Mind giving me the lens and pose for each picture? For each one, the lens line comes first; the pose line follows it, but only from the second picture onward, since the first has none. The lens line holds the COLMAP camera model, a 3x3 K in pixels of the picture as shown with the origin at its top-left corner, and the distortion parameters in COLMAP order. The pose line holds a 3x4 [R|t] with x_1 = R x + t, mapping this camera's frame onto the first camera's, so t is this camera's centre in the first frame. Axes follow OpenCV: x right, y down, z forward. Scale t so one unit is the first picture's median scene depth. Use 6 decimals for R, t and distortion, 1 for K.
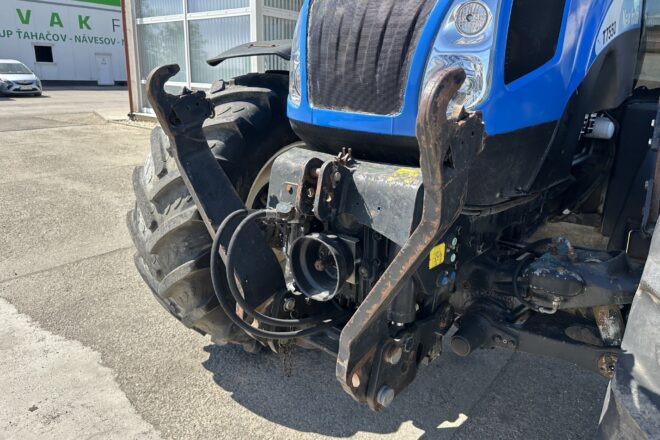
lens RADIAL K [[465.3, 0, 330.0], [0, 465.3, 220.0], [0, 0, 1]] dist [-0.001579, -0.005485]
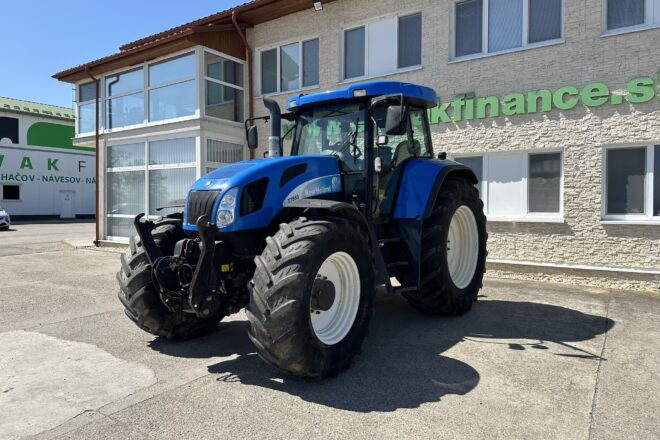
lens RADIAL K [[465.3, 0, 330.0], [0, 465.3, 220.0], [0, 0, 1]] dist [-0.001579, -0.005485]
pose [[0.995522, -0.024809, 0.091211, 0.083383], [0.047980, 0.964019, -0.261467, 0.078107], [-0.081443, 0.264672, 0.960893, -0.277024]]
